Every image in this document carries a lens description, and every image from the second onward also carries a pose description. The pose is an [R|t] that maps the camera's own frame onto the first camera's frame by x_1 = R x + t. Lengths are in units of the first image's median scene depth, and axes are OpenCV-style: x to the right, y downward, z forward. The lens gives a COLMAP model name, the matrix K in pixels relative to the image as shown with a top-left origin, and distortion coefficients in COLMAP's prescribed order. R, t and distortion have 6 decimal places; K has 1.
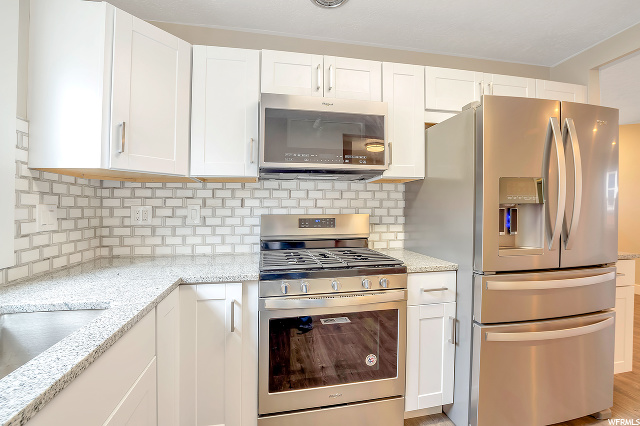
lens RADIAL K [[287.4, 0, 317.6], [0, 287.4, 204.5], [0, 0, 1]] dist [-0.029501, 0.000217]
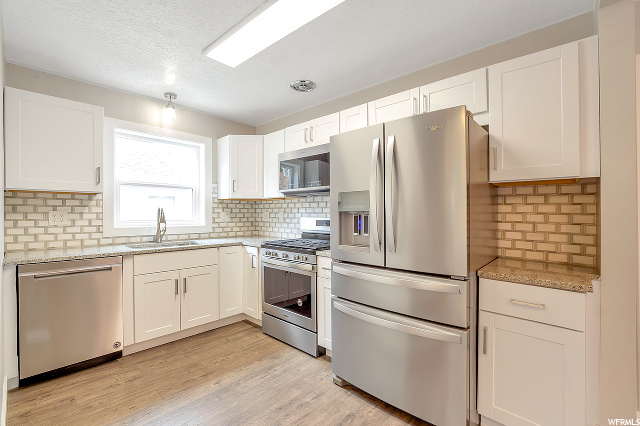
lens RADIAL K [[287.8, 0, 320.0], [0, 287.8, 213.0], [0, 0, 1]] dist [-0.023341, 0.000458]
pose [[0.588881, 0.004106, -0.808209, 1.363409], [0.009658, 0.999880, 0.012117, -0.011142], [0.808162, -0.014941, 0.588771, 0.070433]]
